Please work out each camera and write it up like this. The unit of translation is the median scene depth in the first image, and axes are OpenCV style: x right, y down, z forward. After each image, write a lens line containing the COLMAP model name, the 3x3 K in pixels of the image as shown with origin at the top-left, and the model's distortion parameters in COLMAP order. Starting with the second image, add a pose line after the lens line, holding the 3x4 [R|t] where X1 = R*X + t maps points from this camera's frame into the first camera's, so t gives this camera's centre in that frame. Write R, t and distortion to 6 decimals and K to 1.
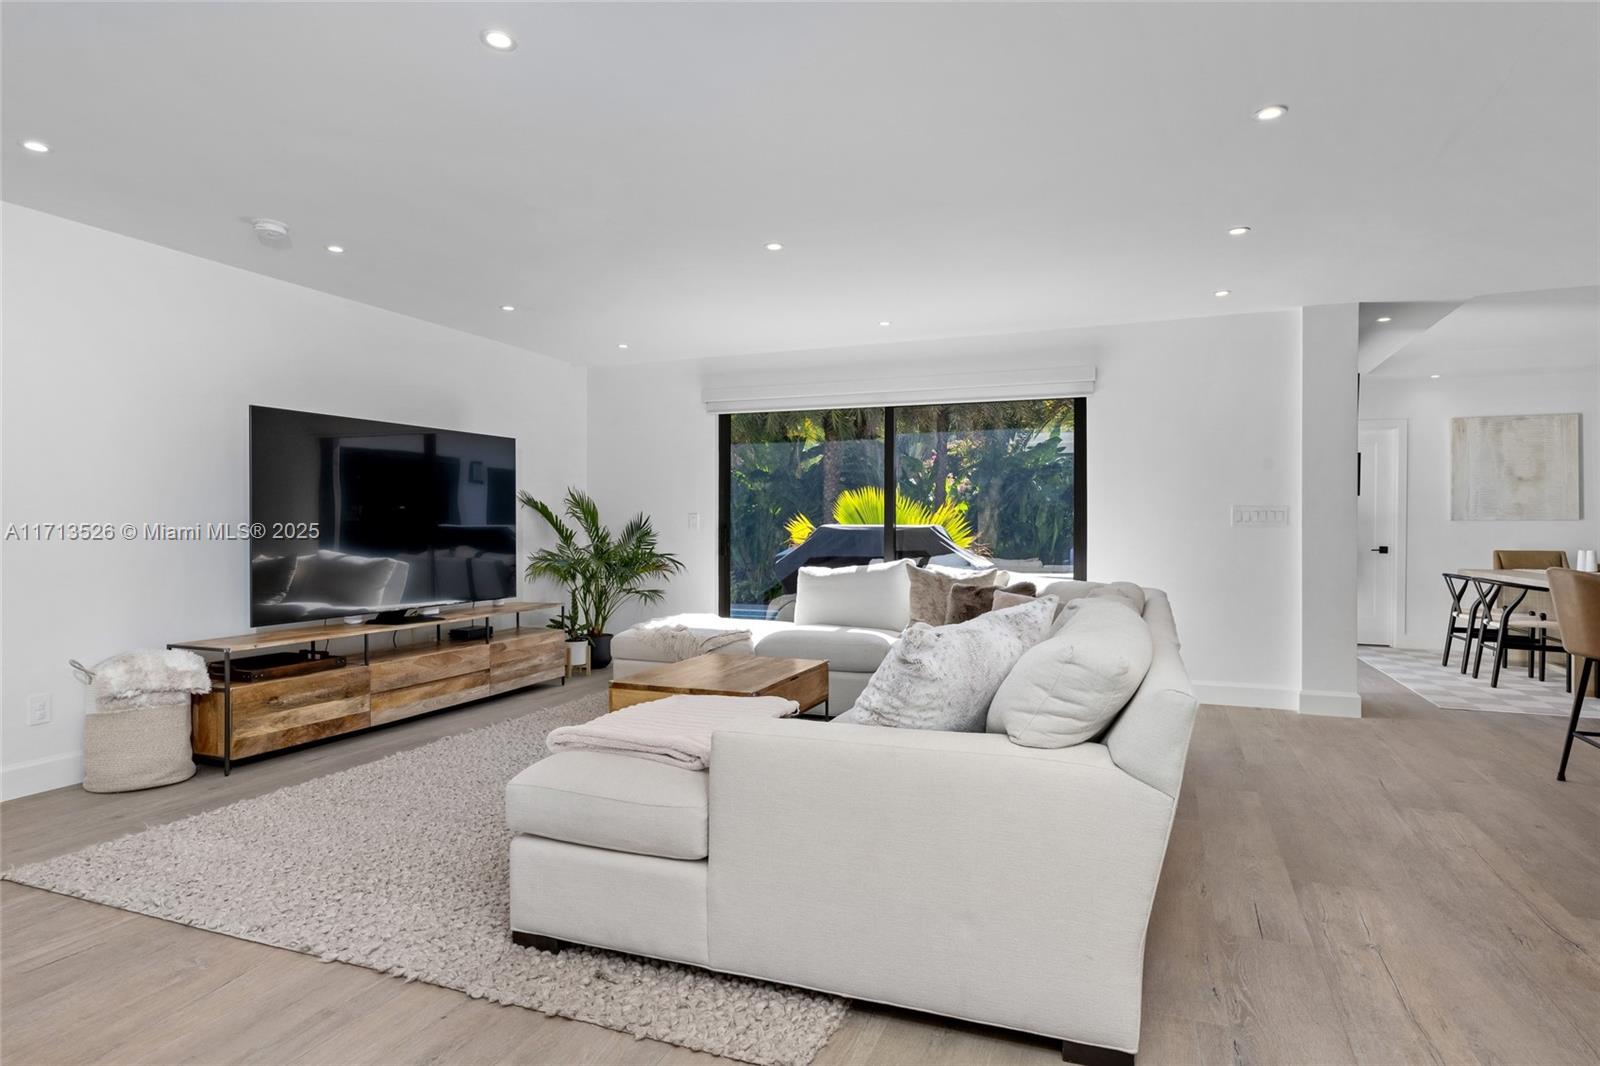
lens RADIAL K [[898.4, 0, 806.7], [0, 898.4, 527.1], [0, 0, 1]] dist [0.008628, -0.000328]
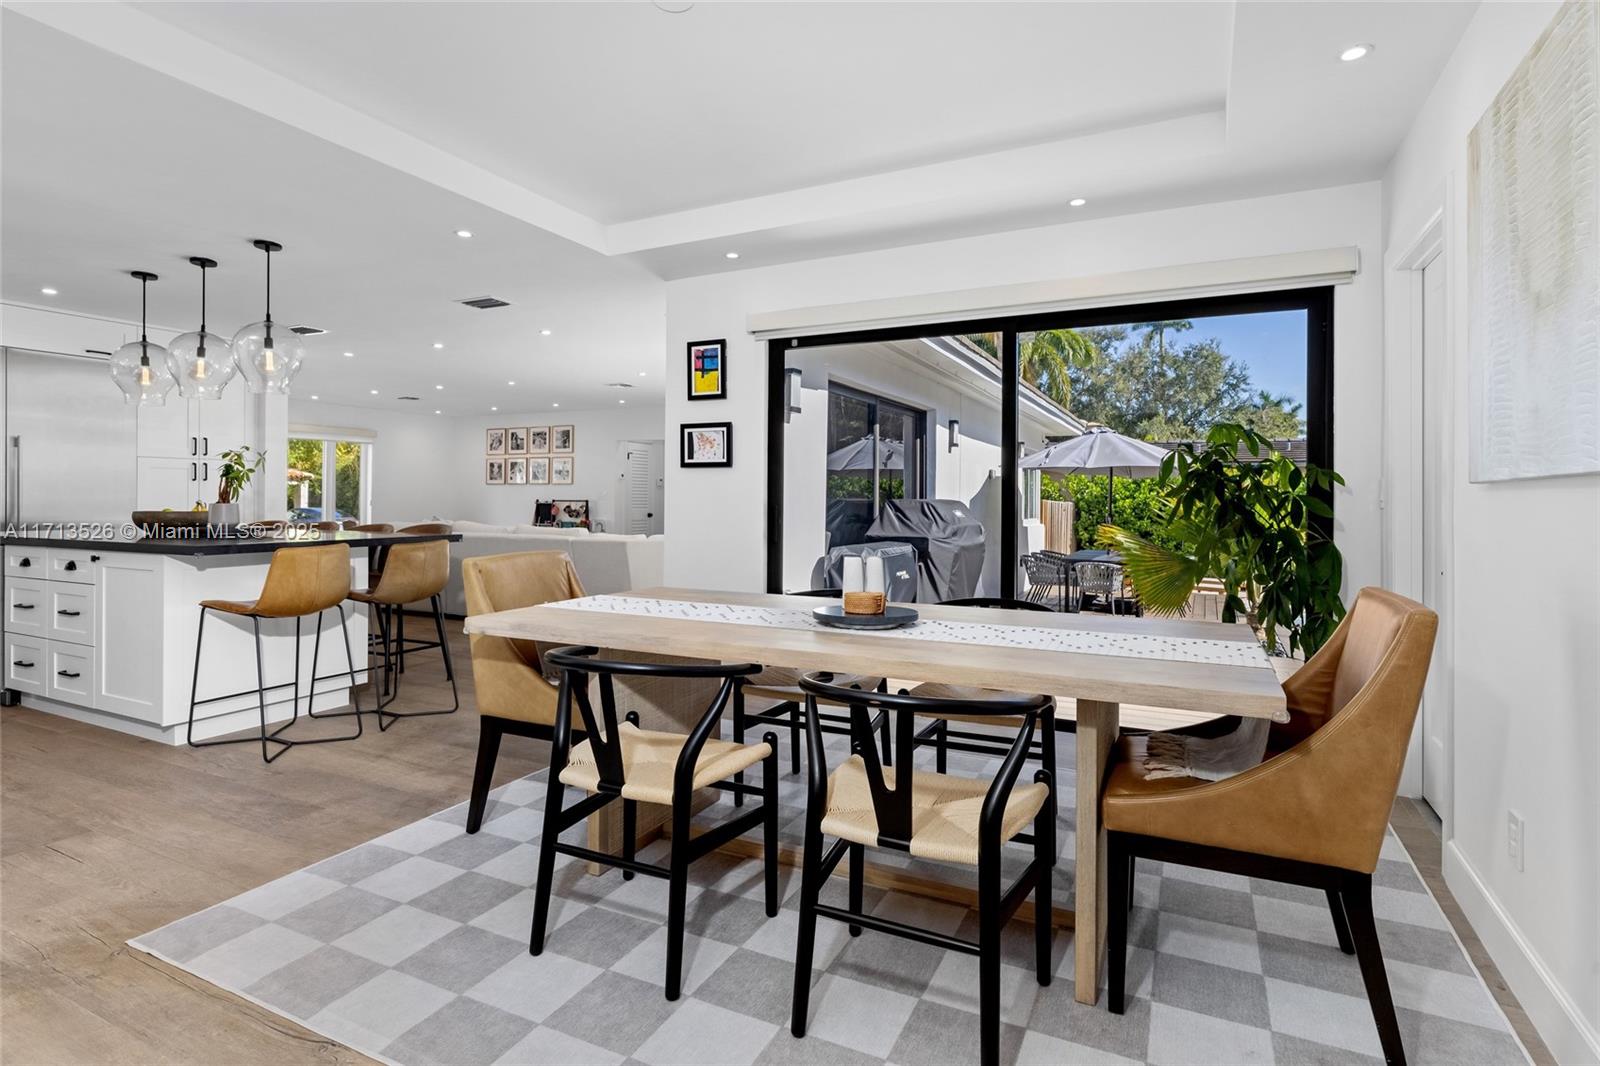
lens RADIAL K [[798.0, 0, 806.4], [0, 798.0, 496.3], [0, 0, 1]] dist [-0.004212, 0.000387]
pose [[-0.082413, -0.004461, -0.996588, 1.208249], [-0.009386, 0.999949, -0.003699, -0.000773], [0.996554, 0.009049, -0.082451, 0.989939]]
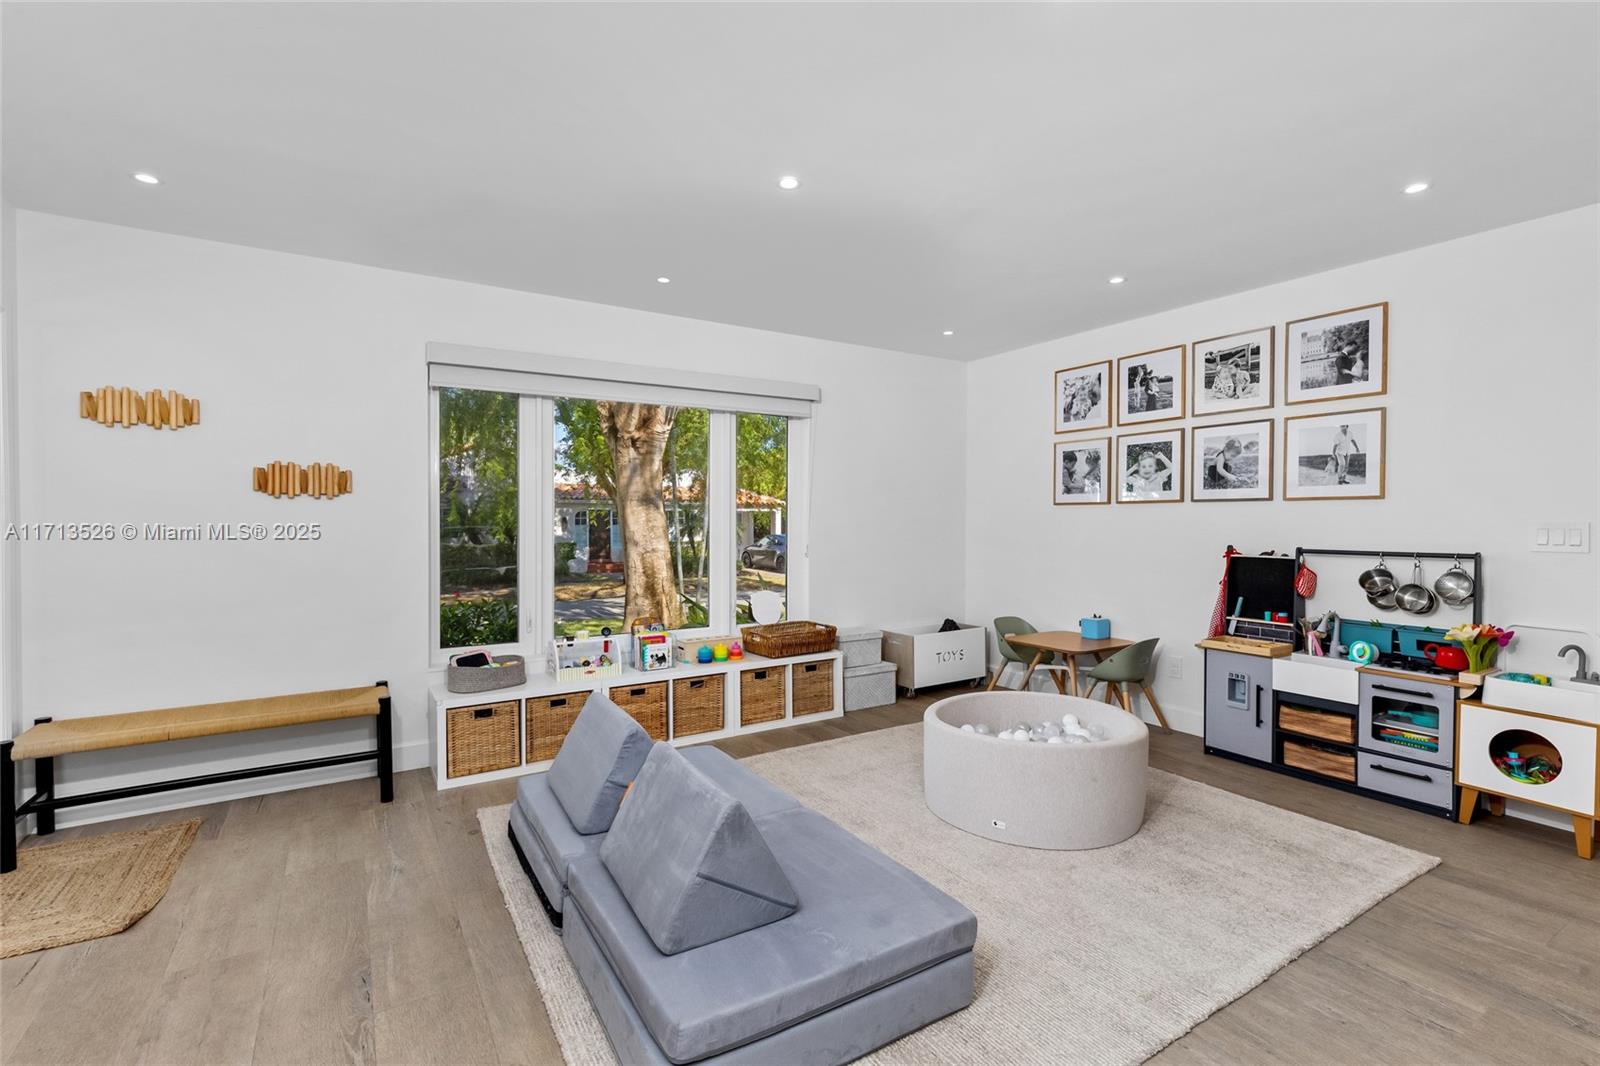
lens RADIAL K [[716.3, 0, 806.1], [0, 716.3, 532.0], [0, 0, 1]] dist [-0.002799, 0.001805]
pose [[-0.595063, 0.017213, -0.803495, 0.051591], [0.000770, 0.999782, 0.020848, -0.017753], [0.803679, 0.011788, -0.594947, 0.271281]]
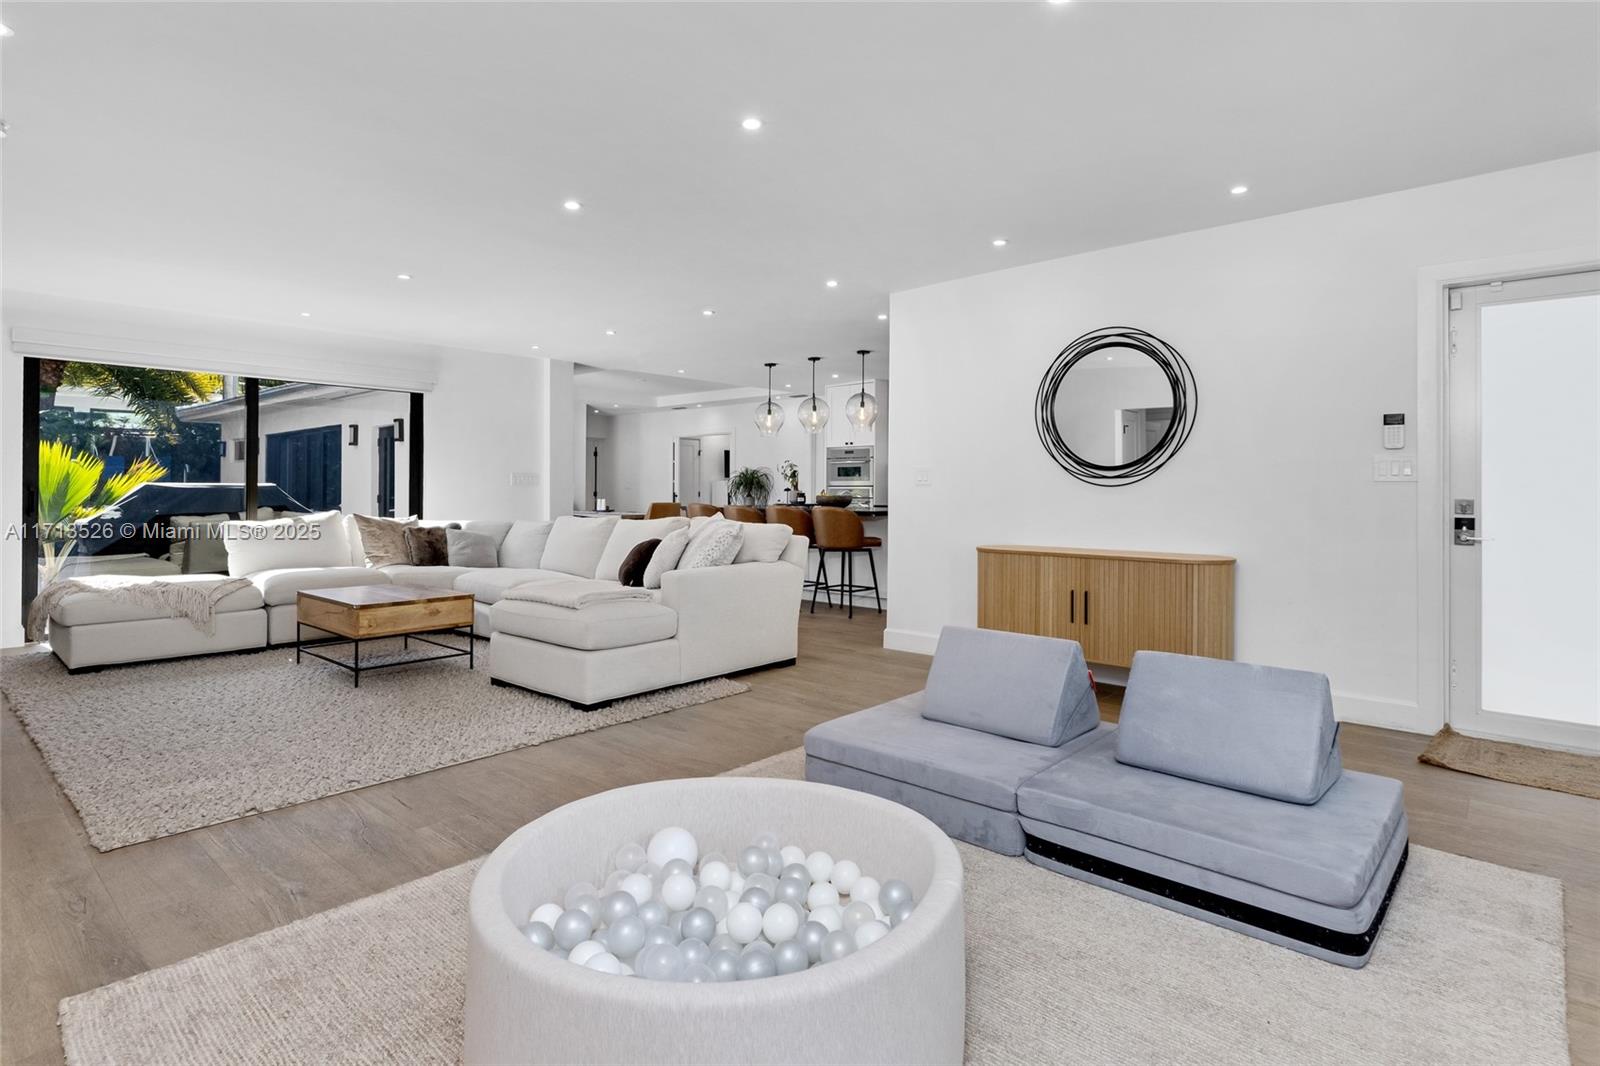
lens RADIAL K [[814.4, 0, 790.3], [0, 814.4, 488.3], [0, 0, 1]] dist [-0.002563, 0.001549]
pose [[0.348777, 0.001987, 0.937204, -0.613670], [-0.000333, 0.999998, -0.001997, 0.005550], [-0.937206, 0.000385, 0.348777, 0.017632]]
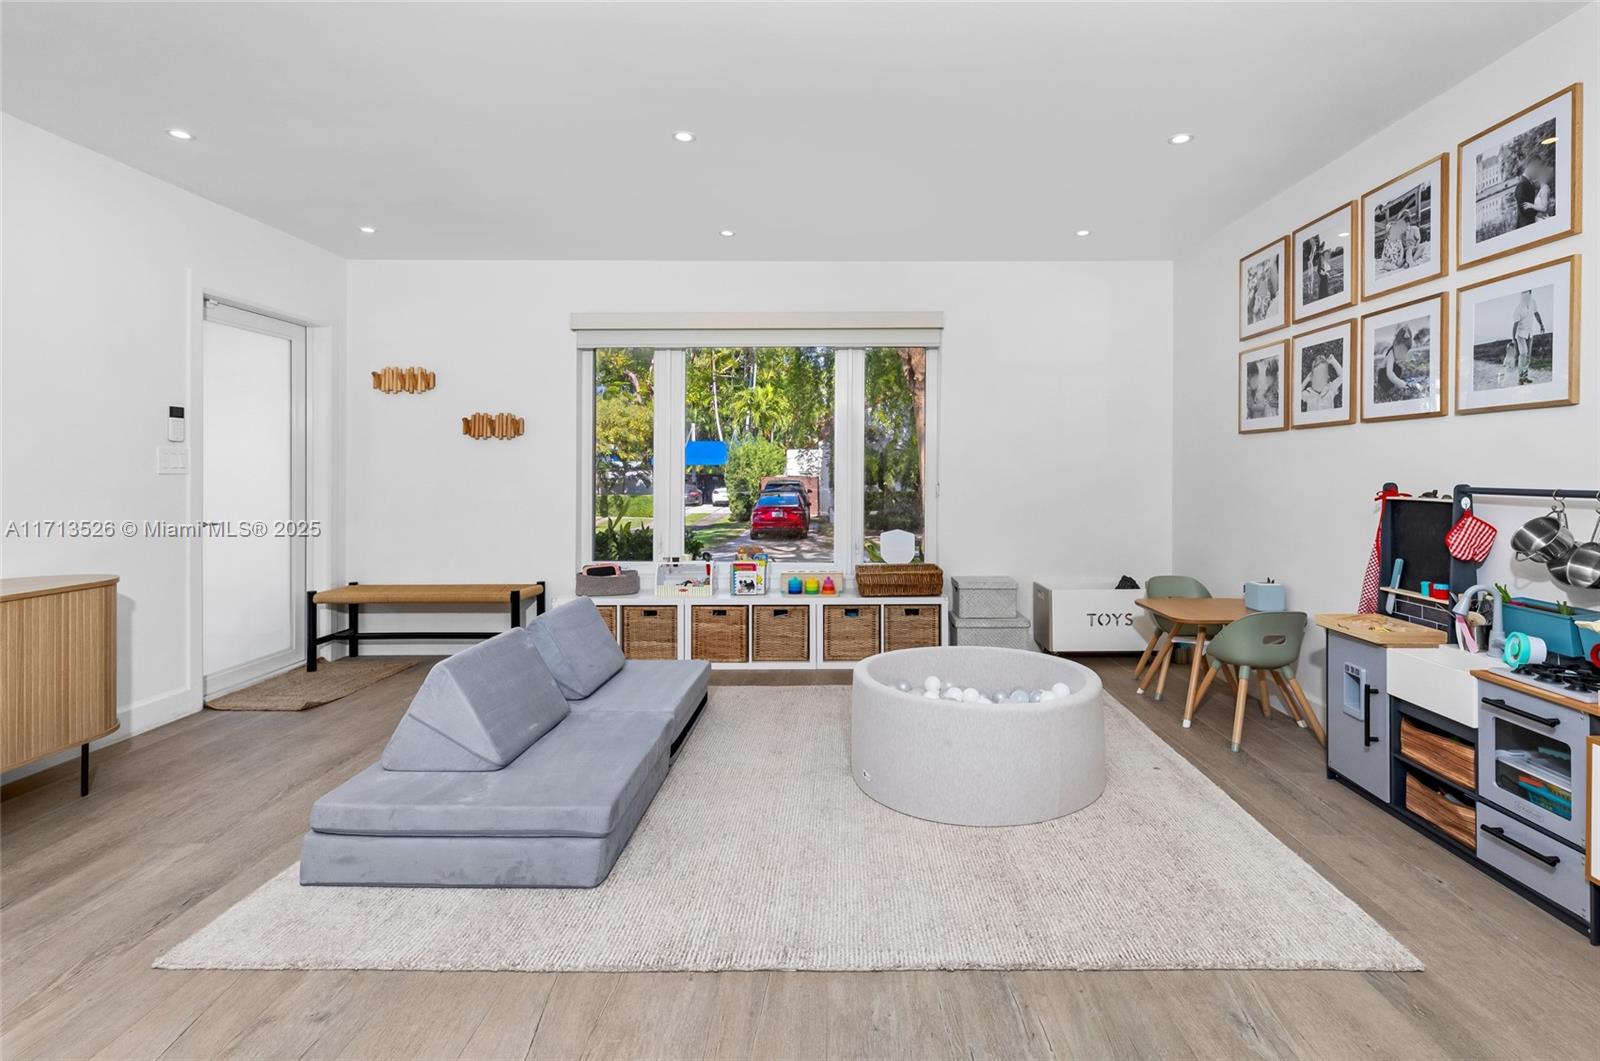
lens RADIAL K [[783.8, 0, 833.7], [0, 783.8, 469.2], [0, 0, 1]] dist [0.002047, 0.001450]
pose [[-0.932434, 0.002136, -0.361333, -0.172080], [0.001698, 0.999997, 0.001529, -0.003644], [0.361336, 0.000813, -0.932435, 0.495231]]
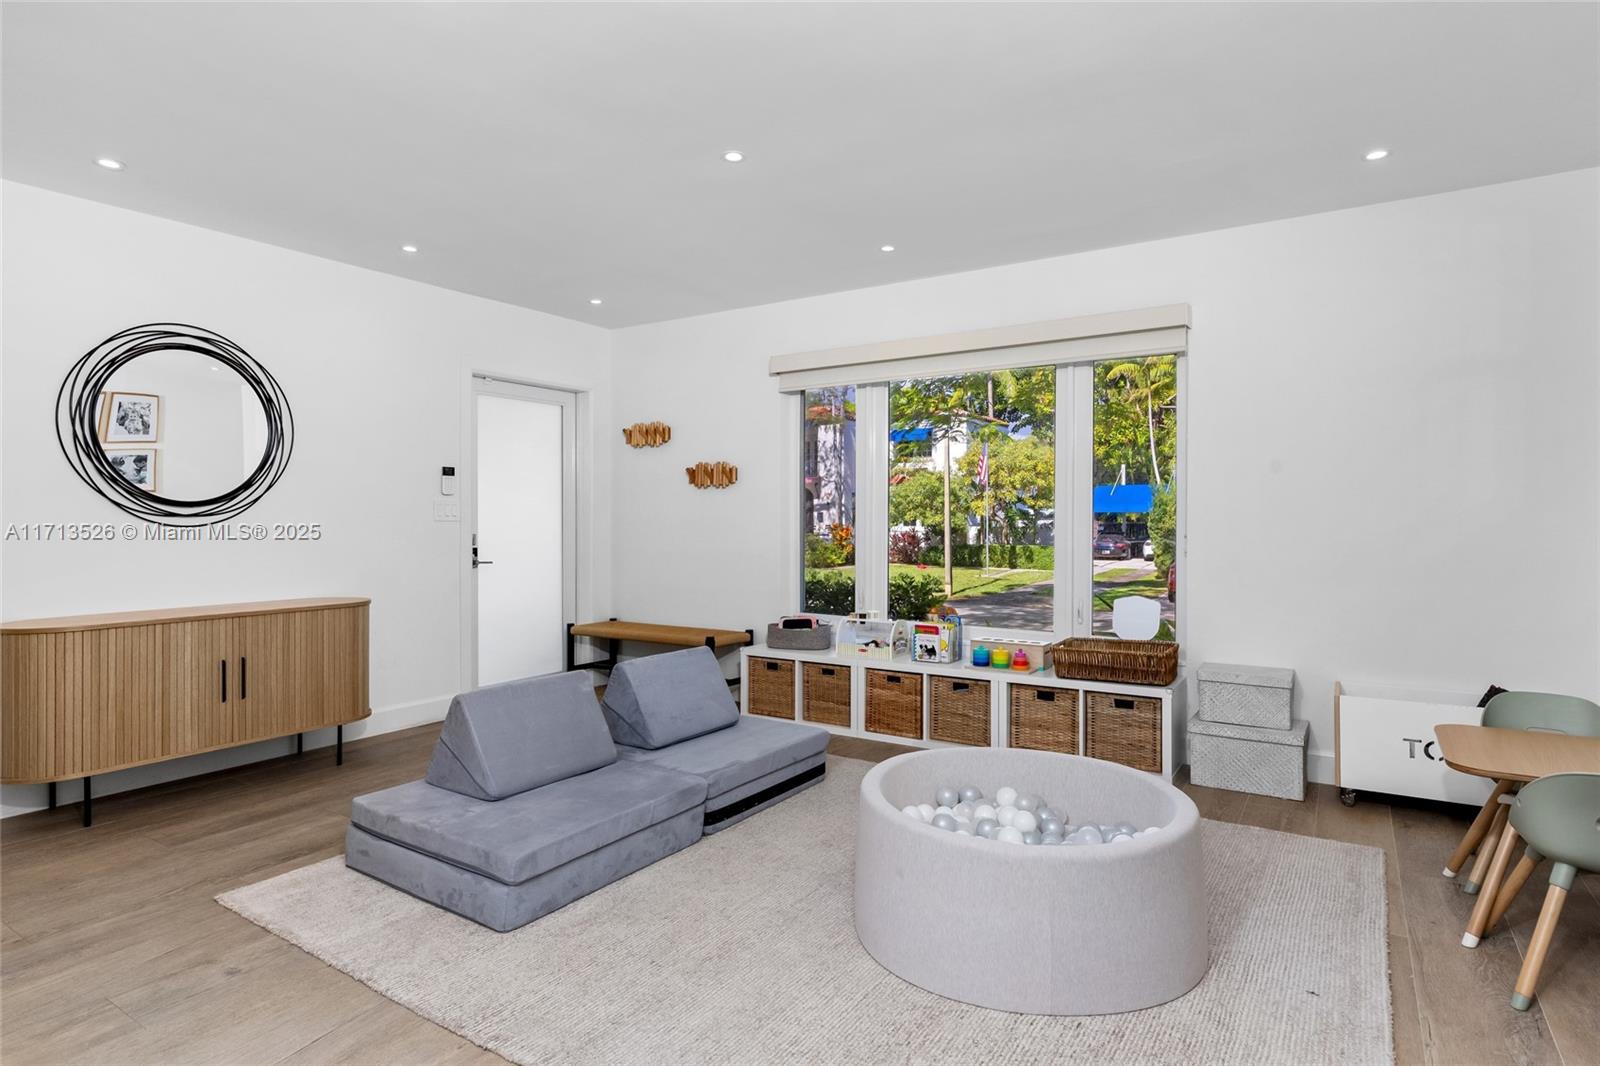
lens RADIAL K [[851.1, 0, 799.7], [0, 851.1, 514.9], [0, 0, 1]] dist [-0.003557, 0.001445]
pose [[-0.979561, 0.004100, 0.201107, -0.386480], [0.003529, 0.999989, -0.003196, -0.002226], [-0.201118, -0.002421, -0.979564, 0.478458]]
